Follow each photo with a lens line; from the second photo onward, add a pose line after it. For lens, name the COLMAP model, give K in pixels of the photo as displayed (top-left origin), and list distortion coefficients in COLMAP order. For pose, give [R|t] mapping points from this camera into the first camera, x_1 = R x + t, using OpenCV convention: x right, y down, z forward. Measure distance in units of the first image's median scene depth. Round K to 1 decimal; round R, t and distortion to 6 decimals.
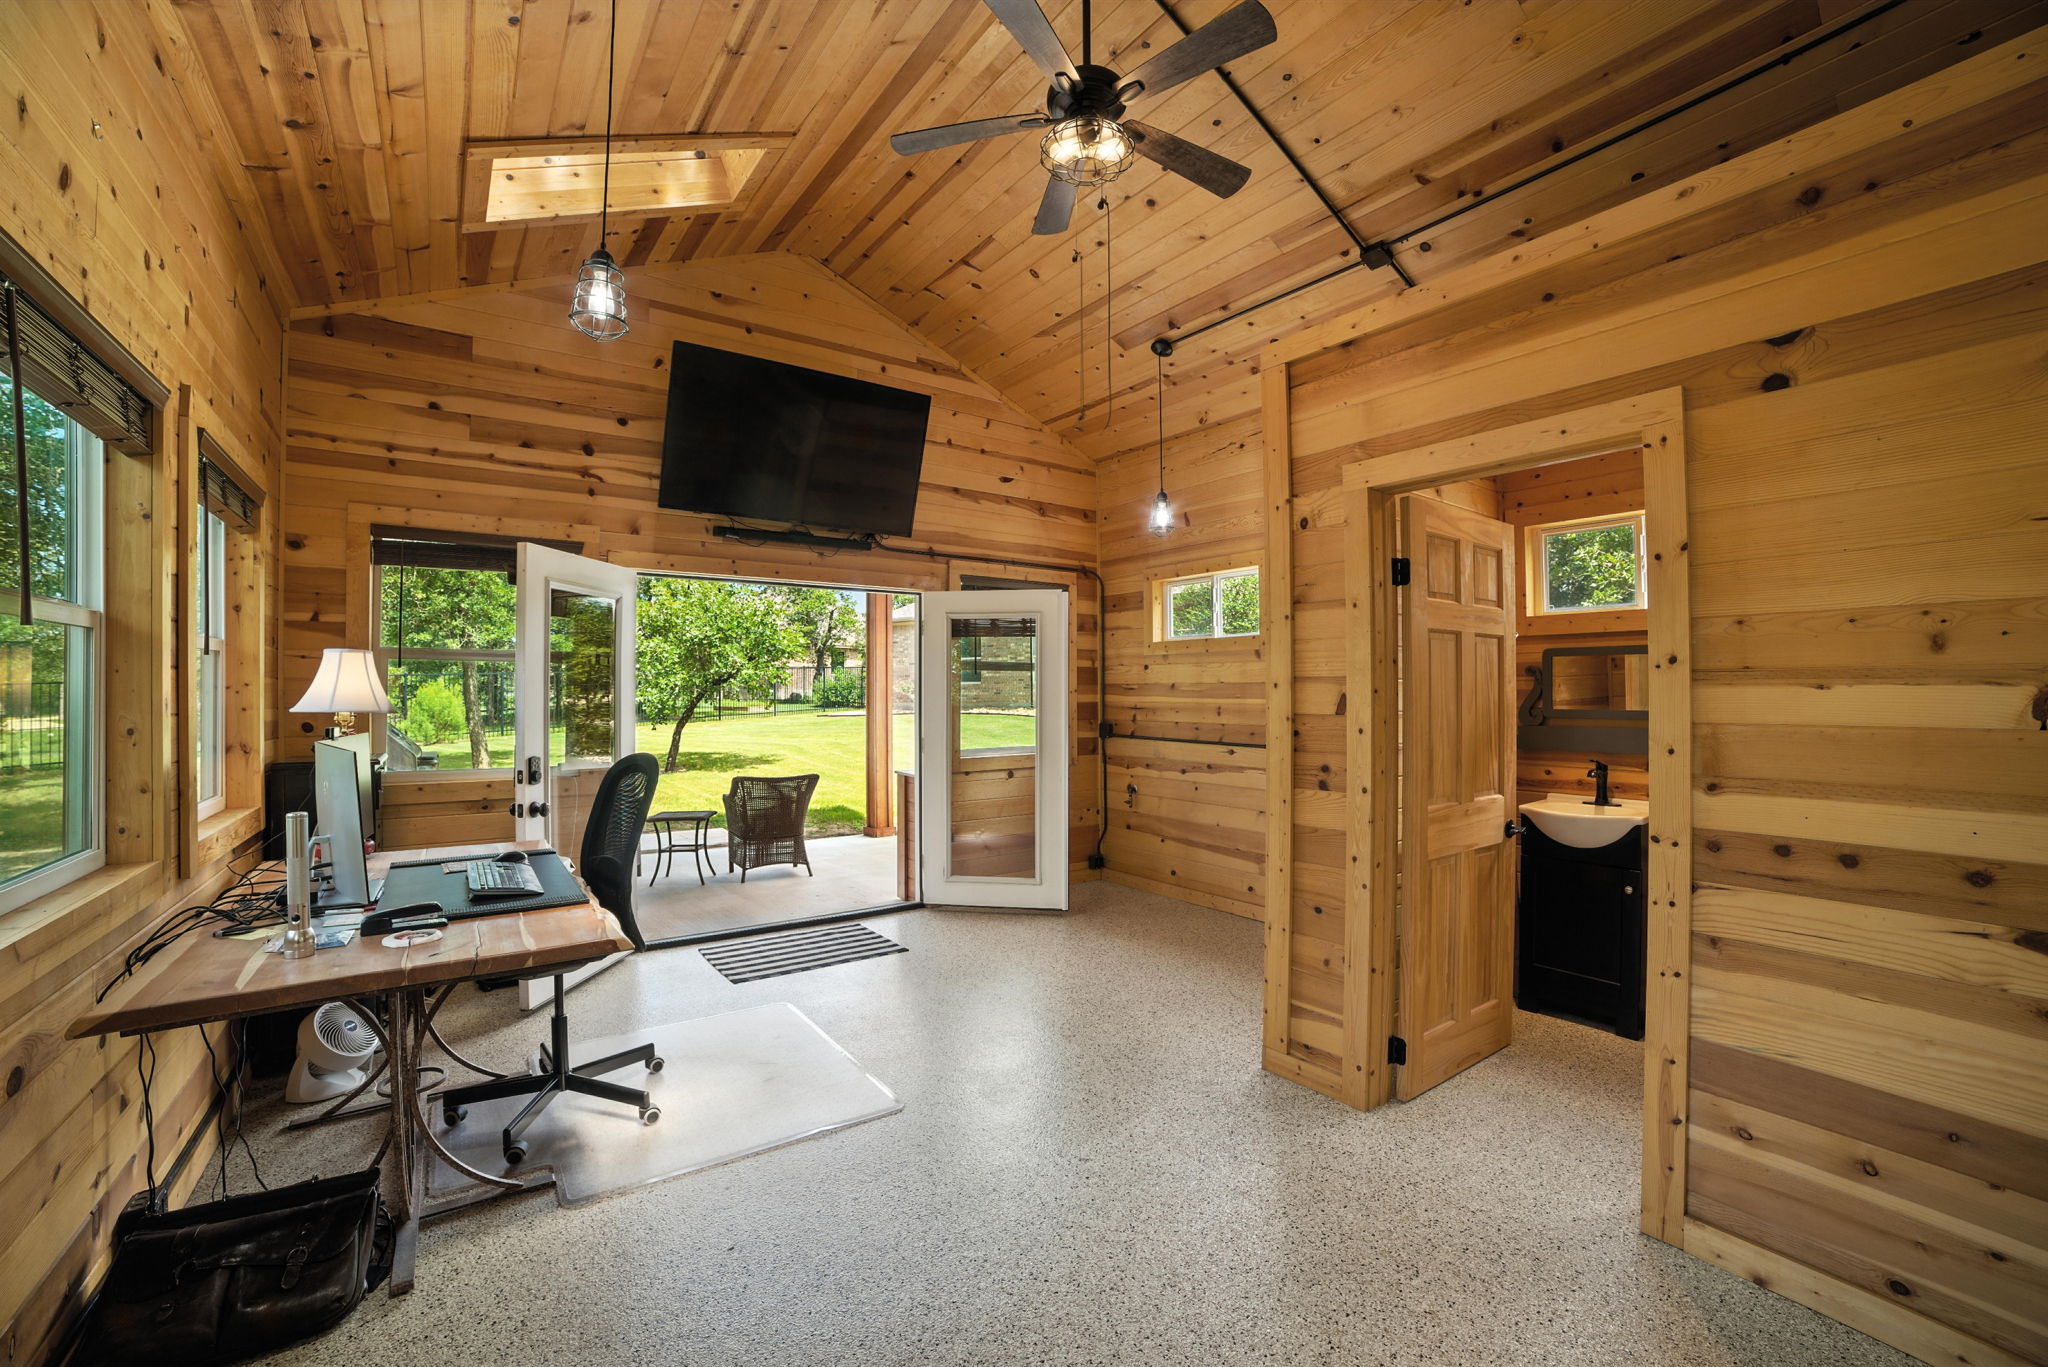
lens RADIAL K [[847.0, 0, 1024.8], [0, 847.0, 692.8], [0, 0, 1]] dist [-0.097340, 0.032049]
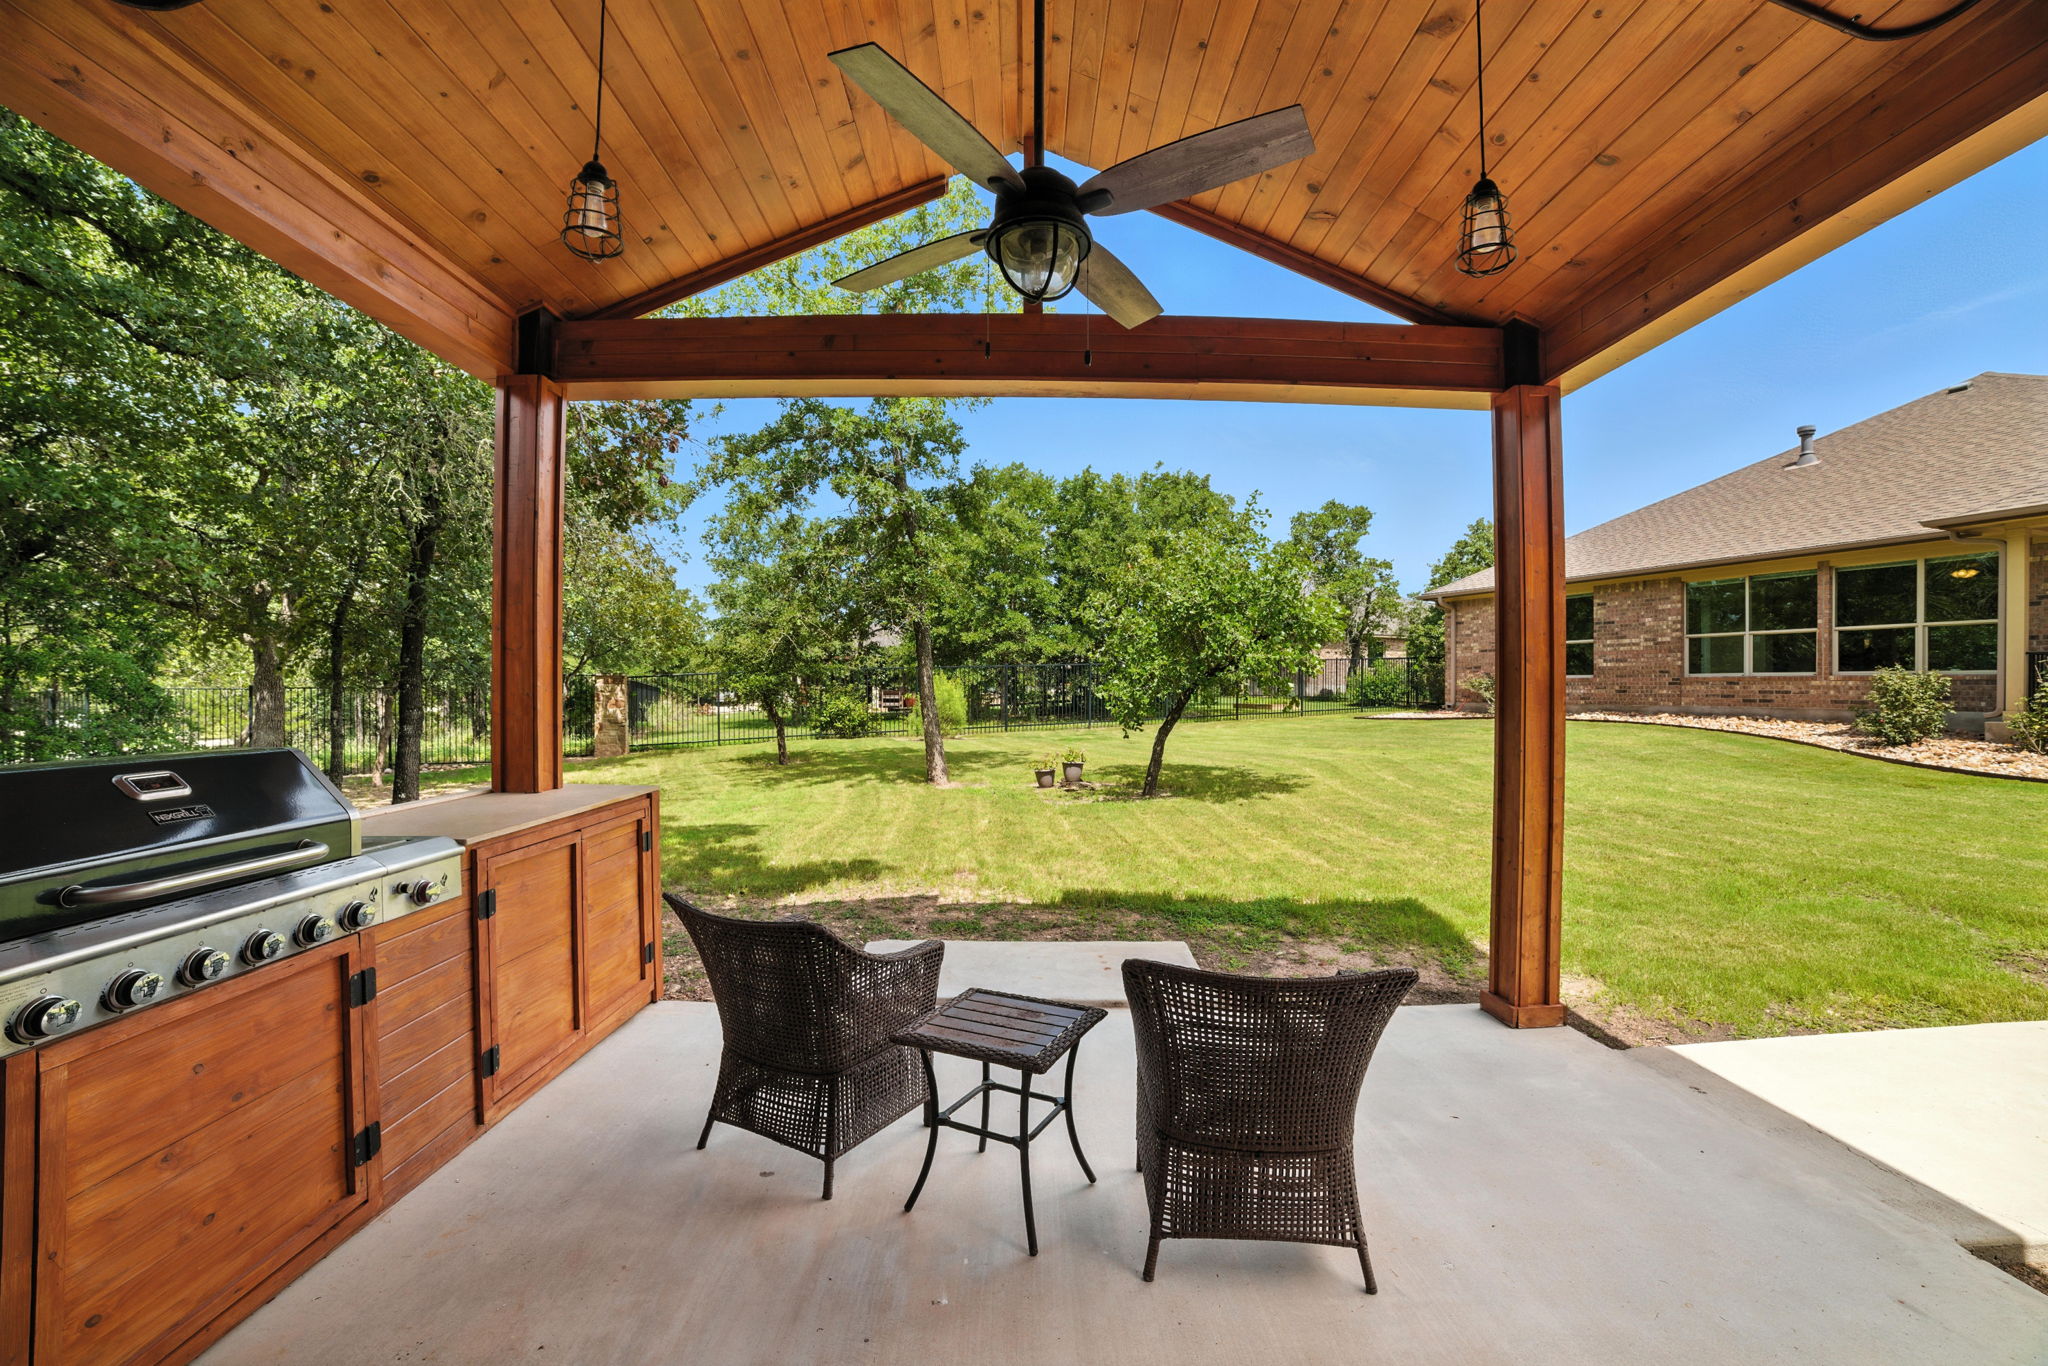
lens RADIAL K [[847.0, 0, 1024.8], [0, 847.0, 692.3], [0, 0, 1]] dist [-0.097340, 0.032049]
pose [[0.819271, 0.008303, -0.573346, -0.053697], [-0.006001, 0.999965, 0.005905, 0.000394], [0.573375, -0.001397, 0.819292, 0.190375]]
